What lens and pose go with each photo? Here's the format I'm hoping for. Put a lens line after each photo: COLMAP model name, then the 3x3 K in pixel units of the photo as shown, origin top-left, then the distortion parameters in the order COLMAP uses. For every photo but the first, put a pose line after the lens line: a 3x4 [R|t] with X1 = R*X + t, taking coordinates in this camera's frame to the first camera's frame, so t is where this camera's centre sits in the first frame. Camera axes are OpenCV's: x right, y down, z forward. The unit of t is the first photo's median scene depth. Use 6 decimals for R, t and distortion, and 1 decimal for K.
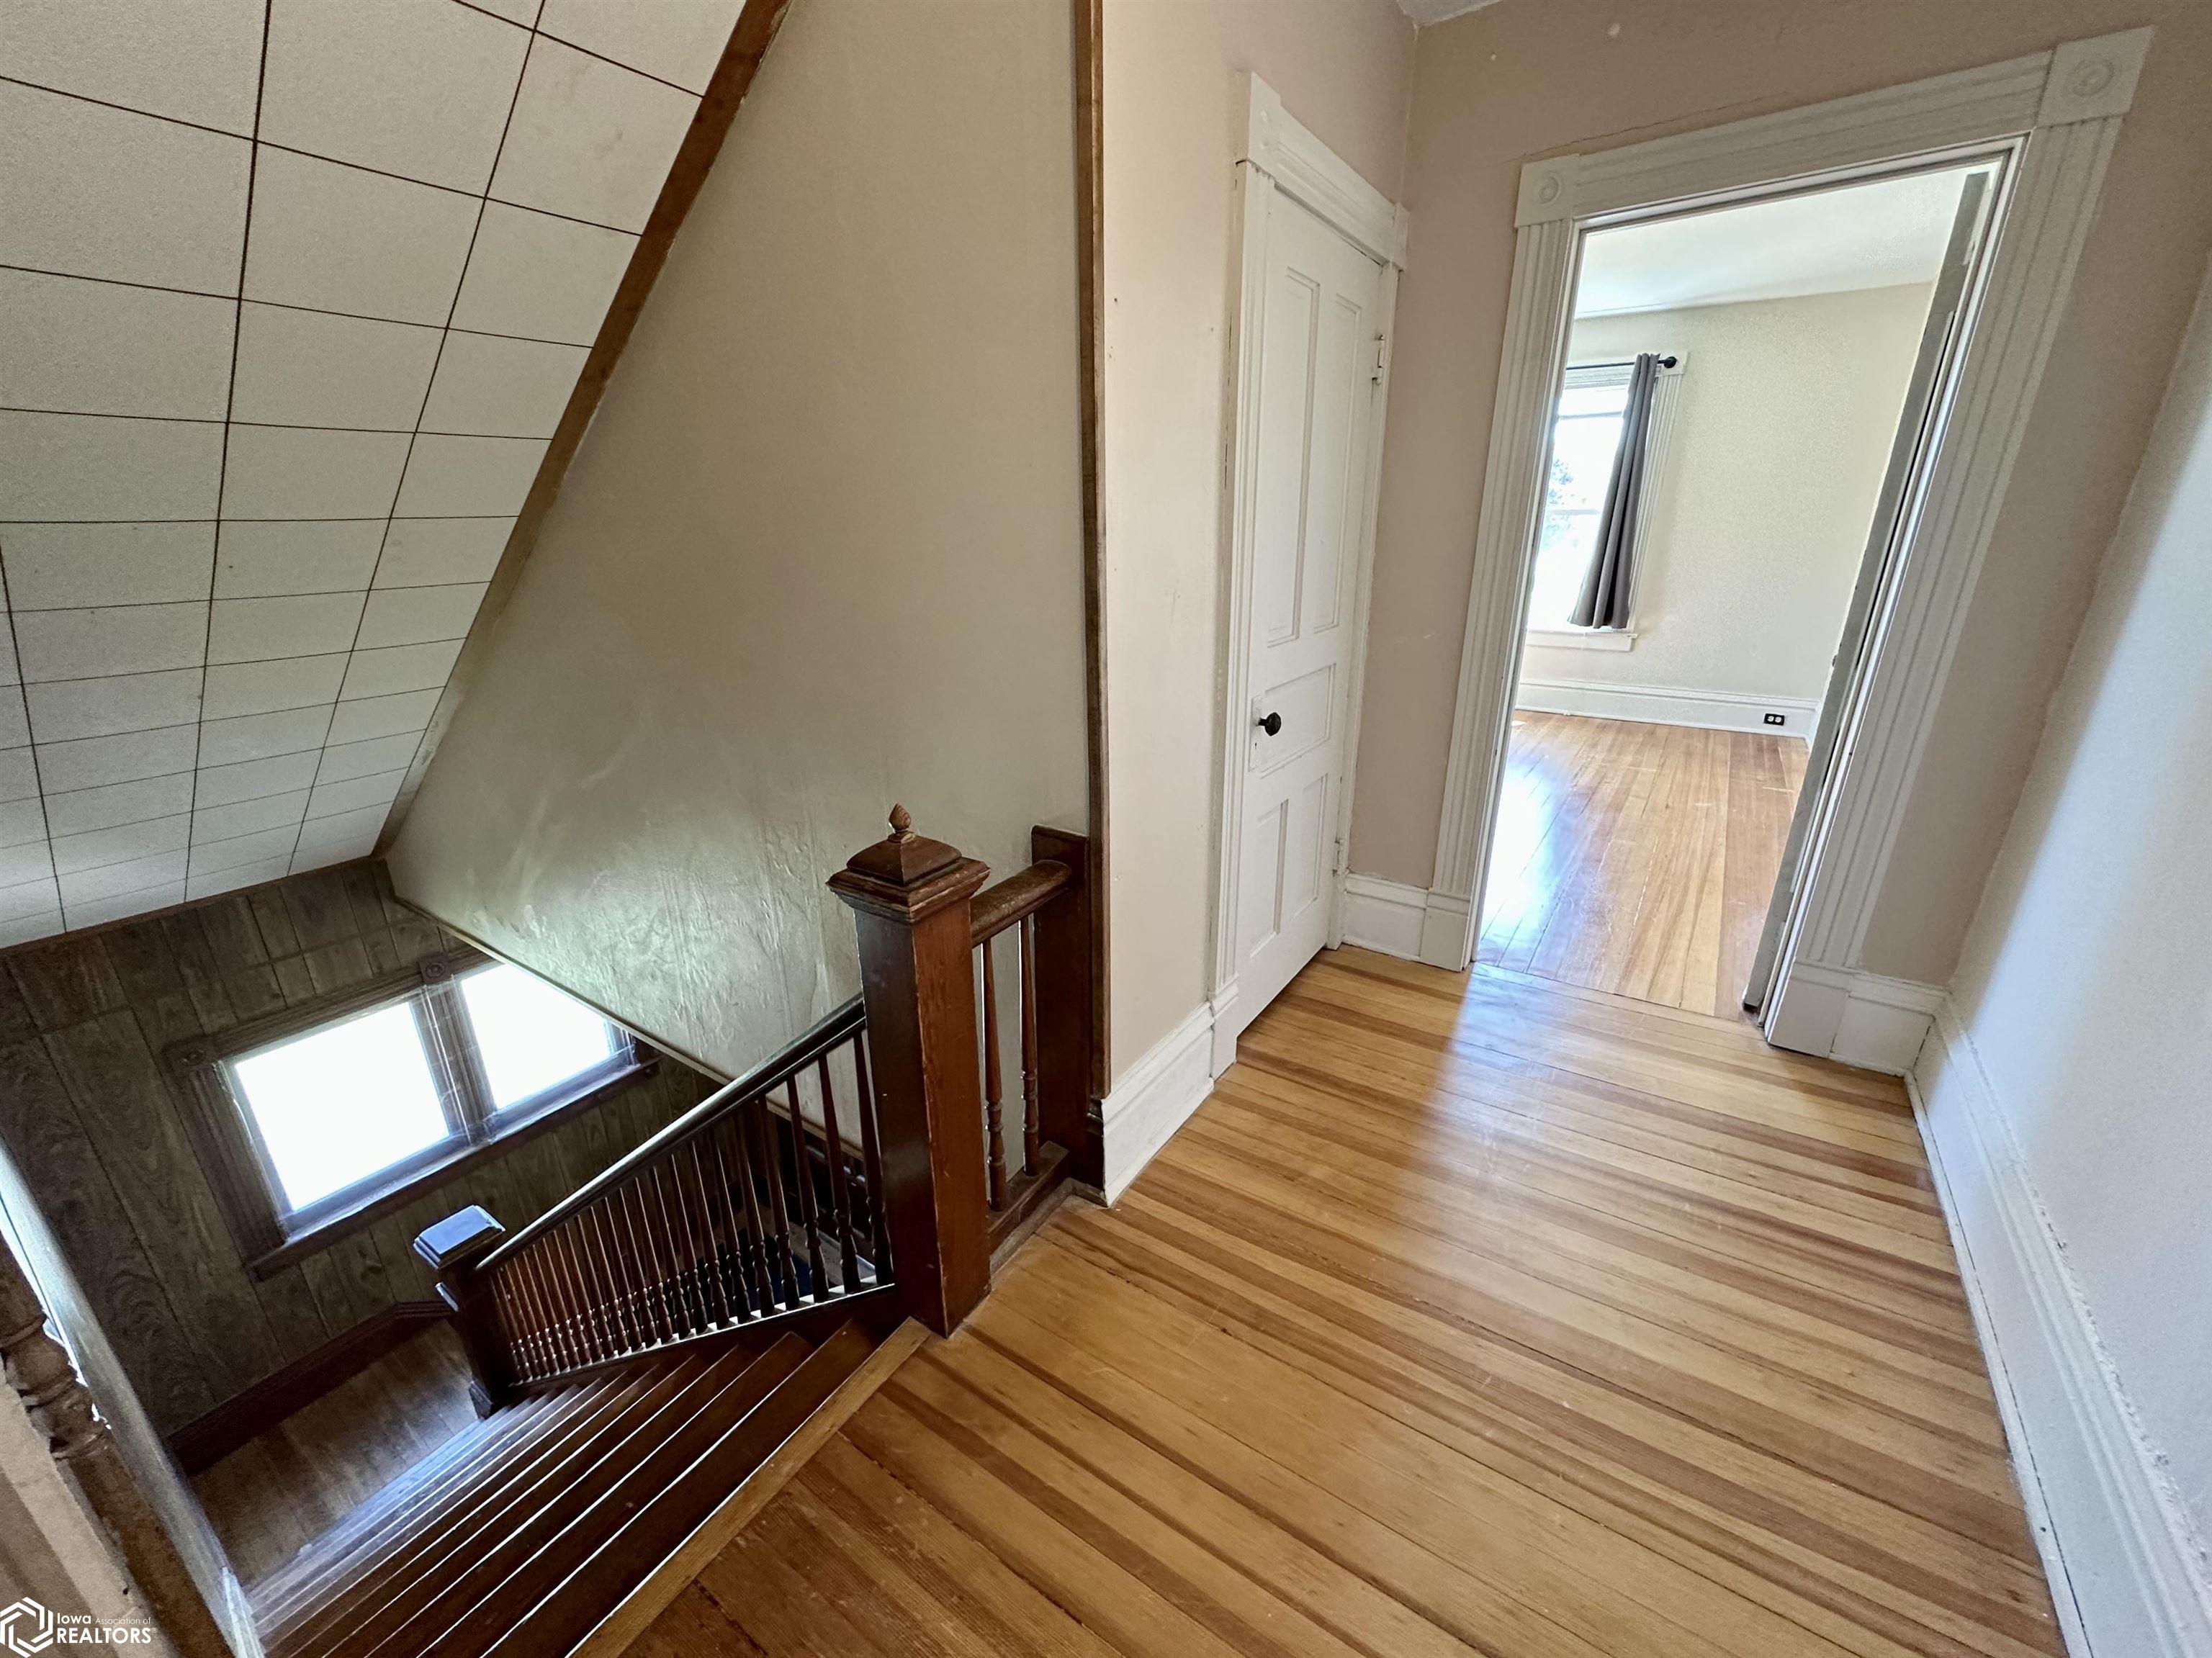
lens RADIAL K [[896.3, 0, 1112.2], [0, 896.3, 828.2], [0, 0, 1]] dist [-0.004259, -0.000030]
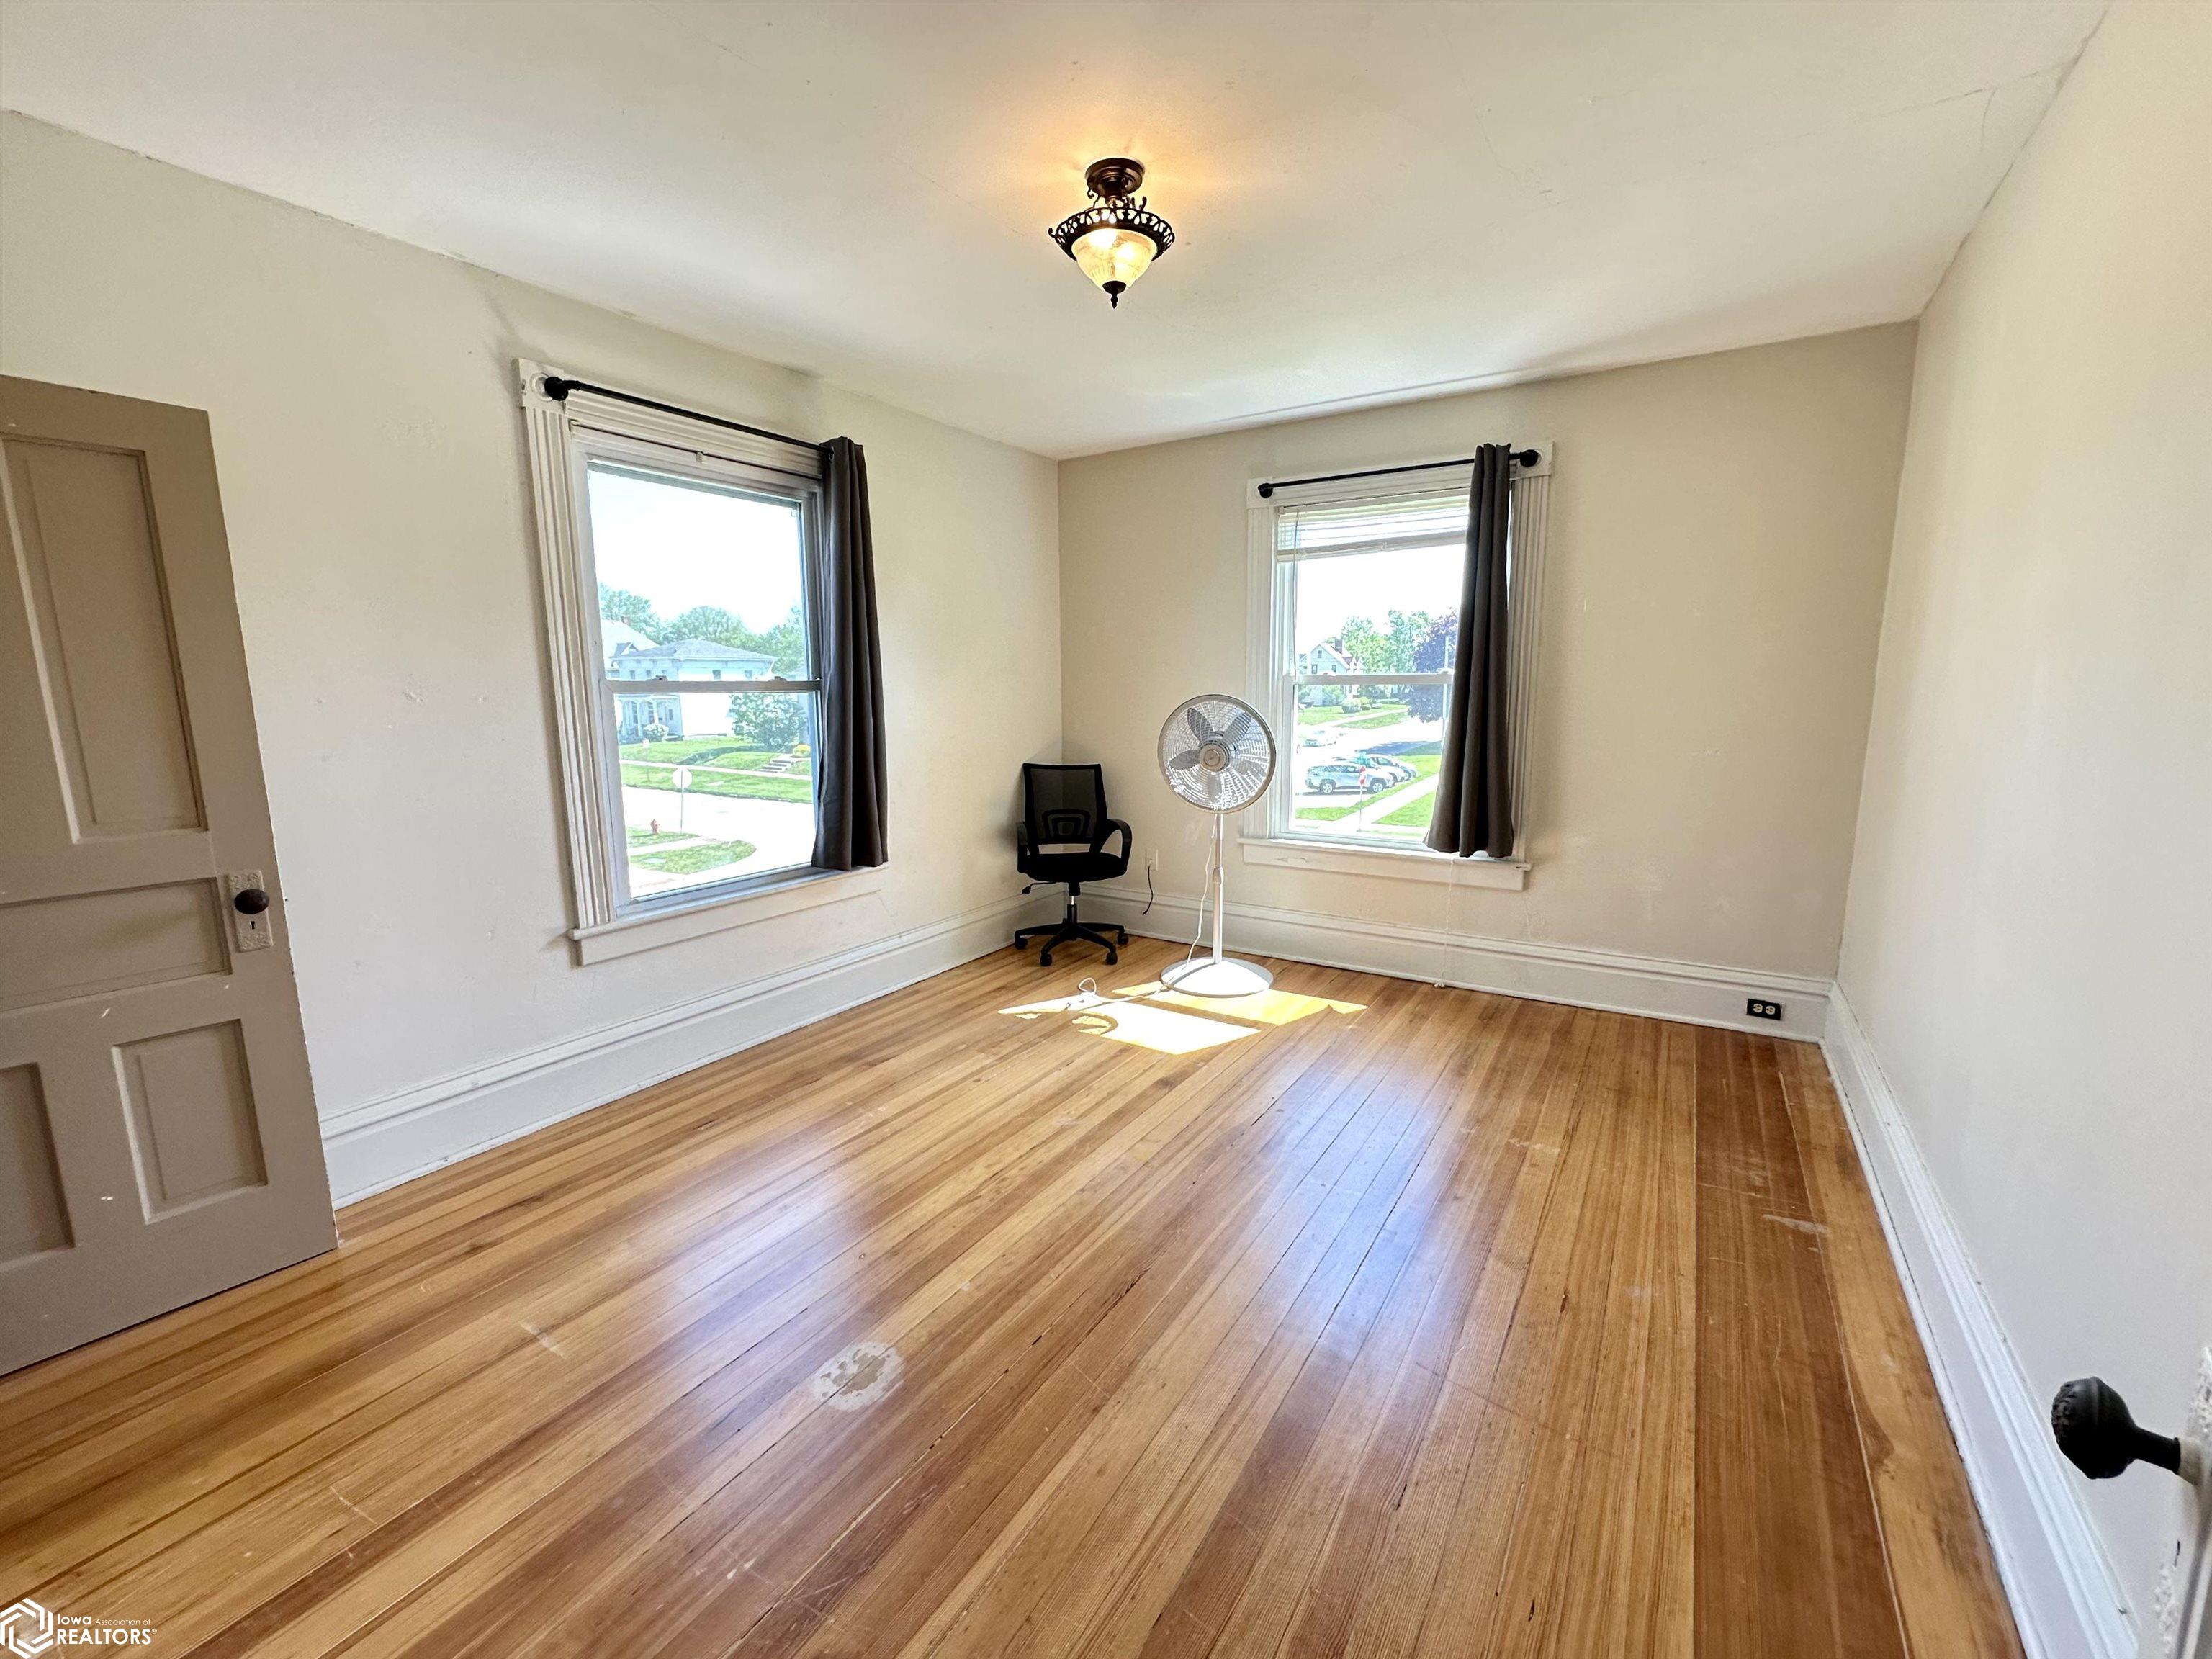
lens RADIAL K [[896.4, 0, 1112.2], [0, 896.4, 828.7], [0, 0, 1]] dist [-0.004259, -0.000030]
pose [[0.999870, -0.011392, 0.011410, 0.308473], [0.013211, 0.984526, -0.174739, -0.147472], [-0.009243, 0.174867, 0.984549, 0.407294]]
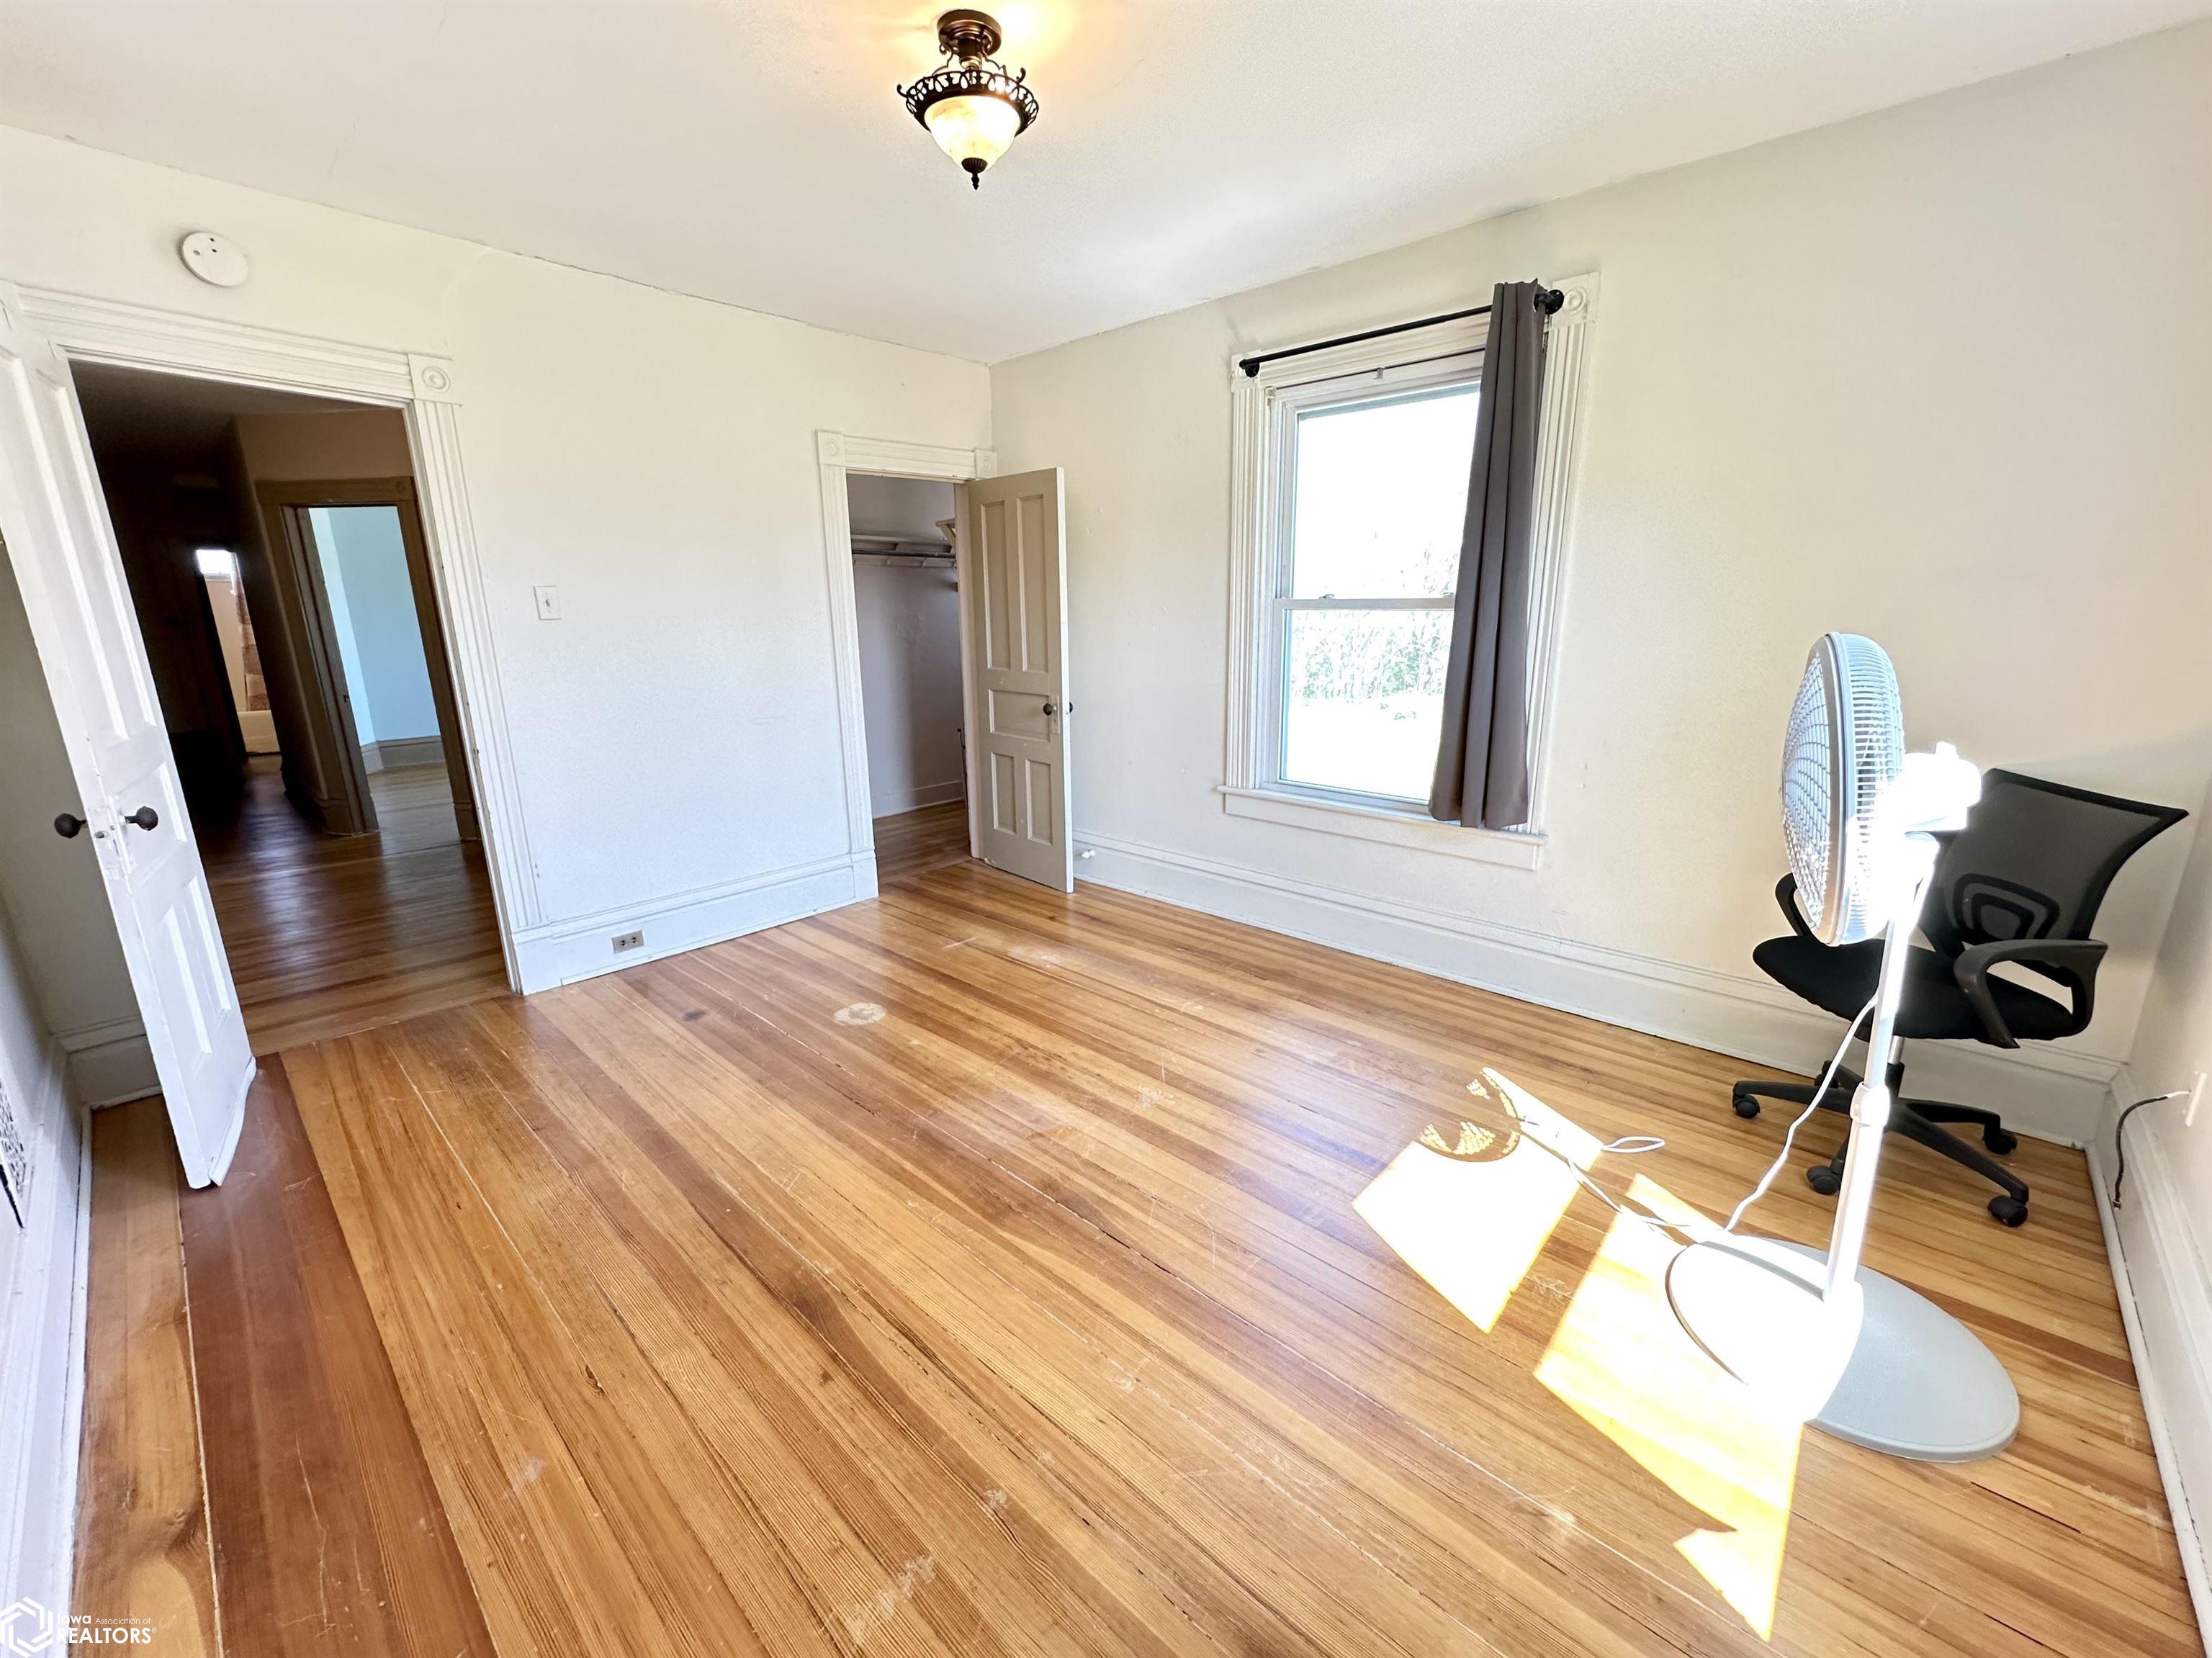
lens RADIAL K [[881.4, 0, 1101.8], [0, 881.4, 828.8], [0, 0, 1]] dist [-0.002390, -0.000223]
pose [[-0.157297, 0.243849, -0.956972, 0.710995], [-0.318526, 0.904718, 0.282890, -0.327478], [0.934772, 0.349318, -0.064637, 0.918774]]
